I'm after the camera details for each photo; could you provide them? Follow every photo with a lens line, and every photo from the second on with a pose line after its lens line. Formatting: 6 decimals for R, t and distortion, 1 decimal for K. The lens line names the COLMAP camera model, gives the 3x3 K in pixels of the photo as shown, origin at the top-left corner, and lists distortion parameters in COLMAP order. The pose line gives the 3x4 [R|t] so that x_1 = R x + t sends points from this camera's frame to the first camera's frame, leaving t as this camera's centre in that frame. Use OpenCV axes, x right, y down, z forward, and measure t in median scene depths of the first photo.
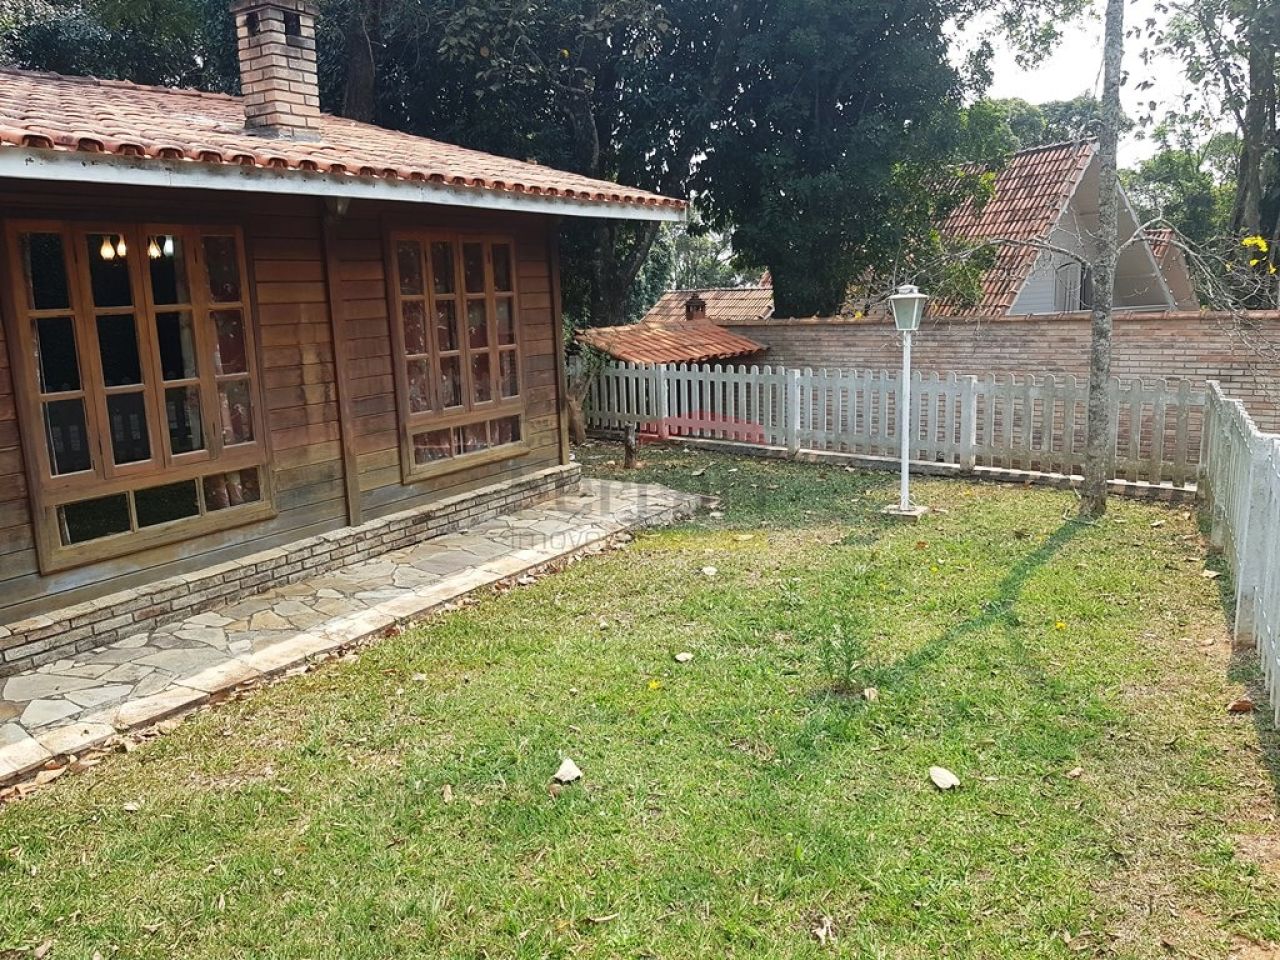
lens RADIAL K [[1020.1, 0, 652.1], [0, 1020.1, 461.1], [0, 0, 1]] dist [0.059671, -0.083143]
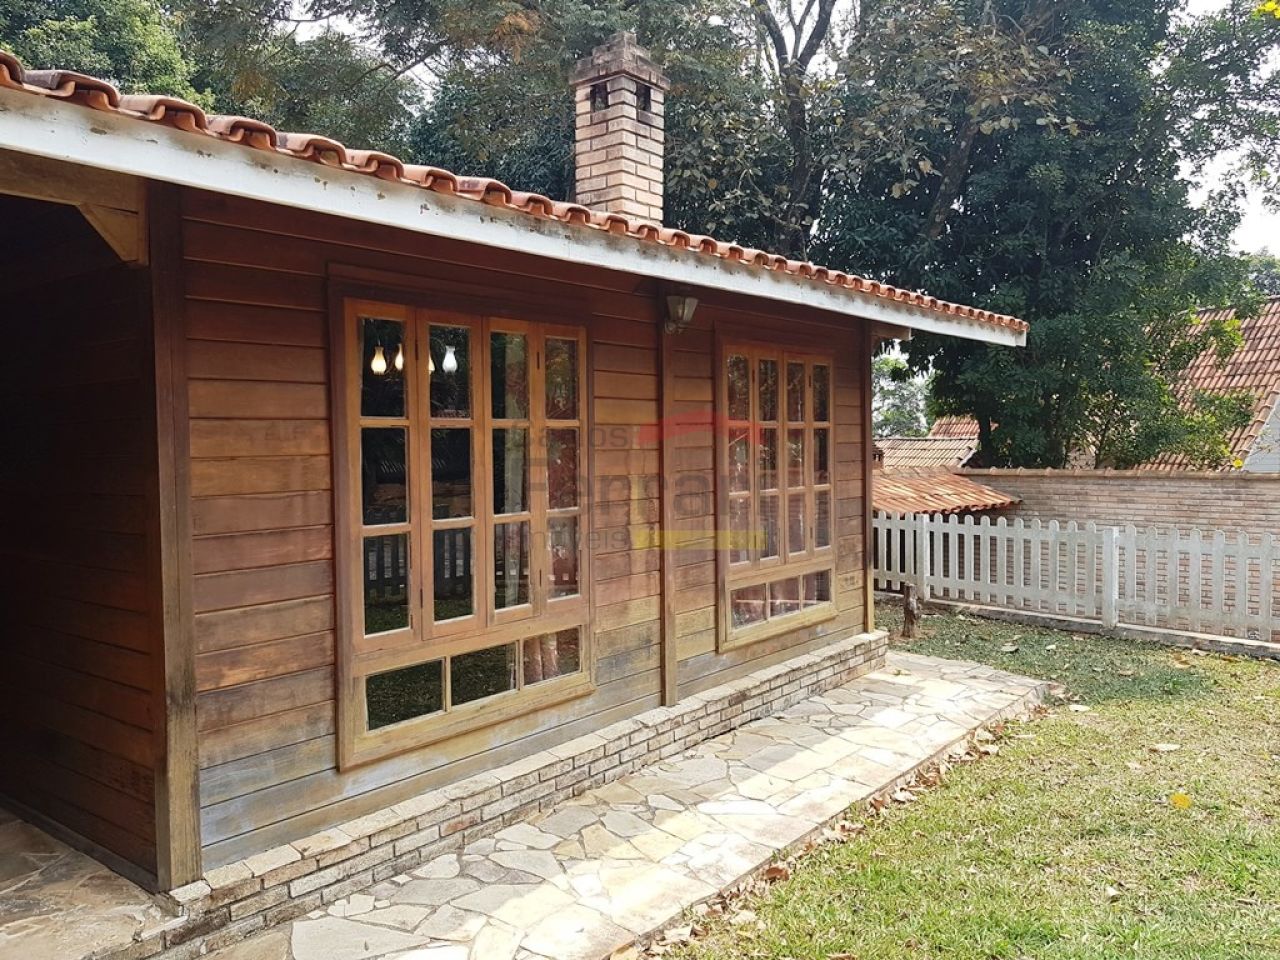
lens RADIAL K [[1020.1, 0, 672.0], [0, 1020.1, 475.5], [0, 0, 1]] dist [0.059671, -0.083143]
pose [[0.995383, 0.032407, -0.090344, -0.234578], [-0.043947, 0.990692, -0.128833, -0.011724], [0.085328, 0.132208, 0.987542, 0.210664]]
